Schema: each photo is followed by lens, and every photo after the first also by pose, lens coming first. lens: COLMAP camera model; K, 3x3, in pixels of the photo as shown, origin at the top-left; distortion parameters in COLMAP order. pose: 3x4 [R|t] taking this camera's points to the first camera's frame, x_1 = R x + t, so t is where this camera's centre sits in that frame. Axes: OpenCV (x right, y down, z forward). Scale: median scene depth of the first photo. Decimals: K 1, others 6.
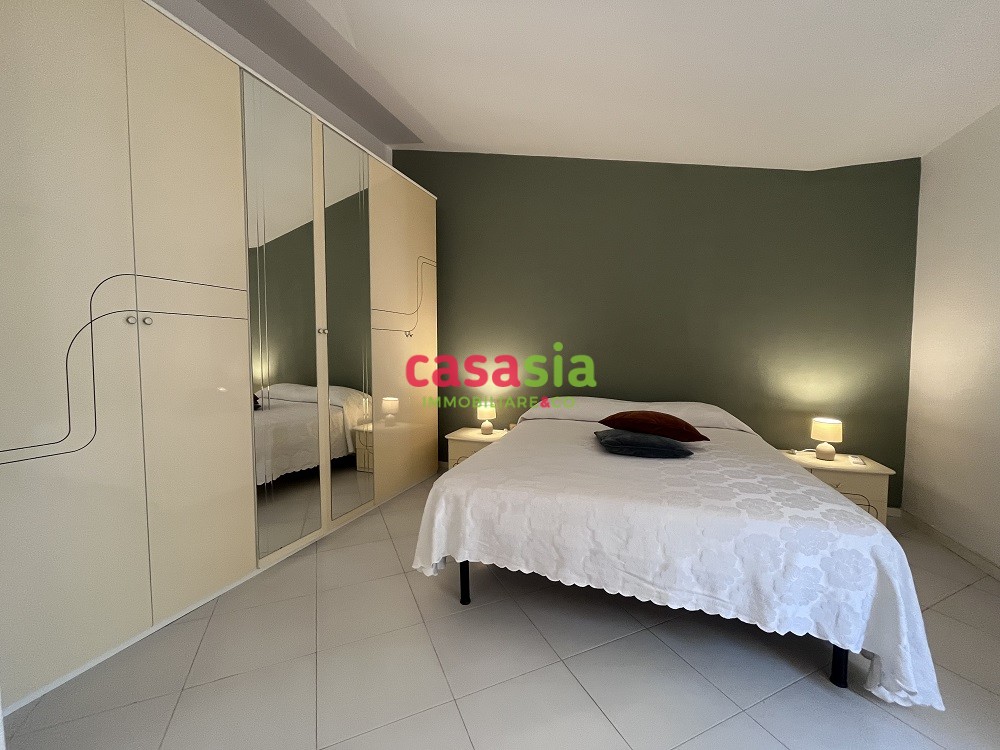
lens RADIAL K [[404.1, 0, 496.2], [0, 404.1, 374.5], [0, 0, 1]] dist [-0.003485, 0.000640]
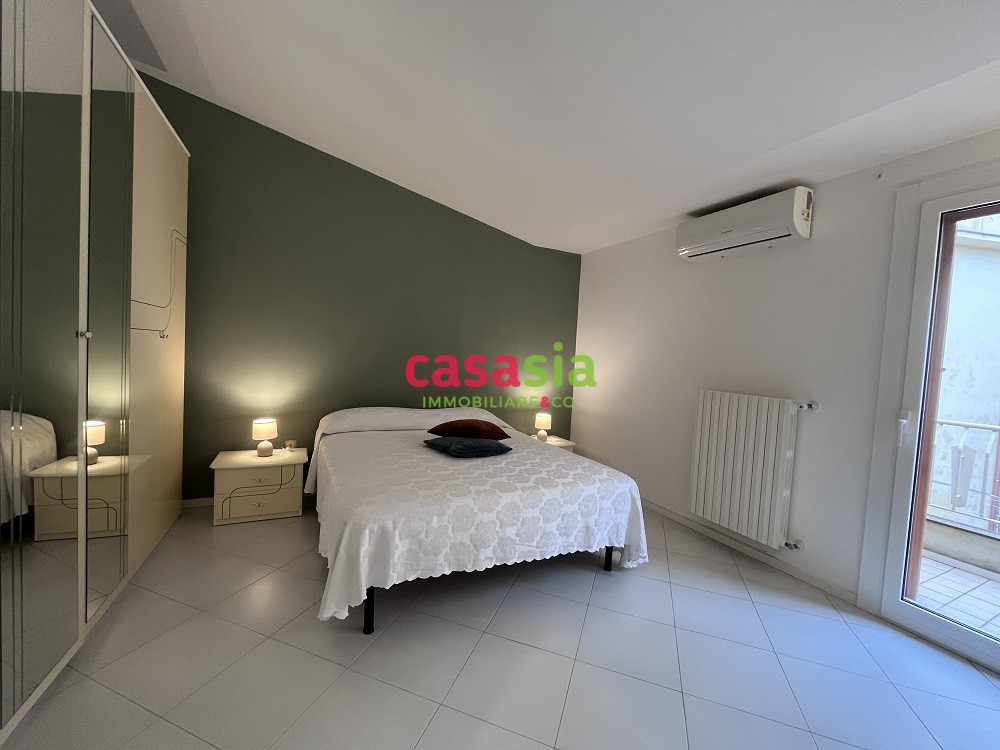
lens RADIAL K [[404.1, 0, 493.6], [0, 404.1, 373.8], [0, 0, 1]] dist [-0.003485, 0.000640]
pose [[0.691830, 0.003926, 0.722050, -0.633171], [-0.011913, 0.999911, 0.005978, -0.076837], [-0.721962, -0.012738, 0.691815, 0.124548]]
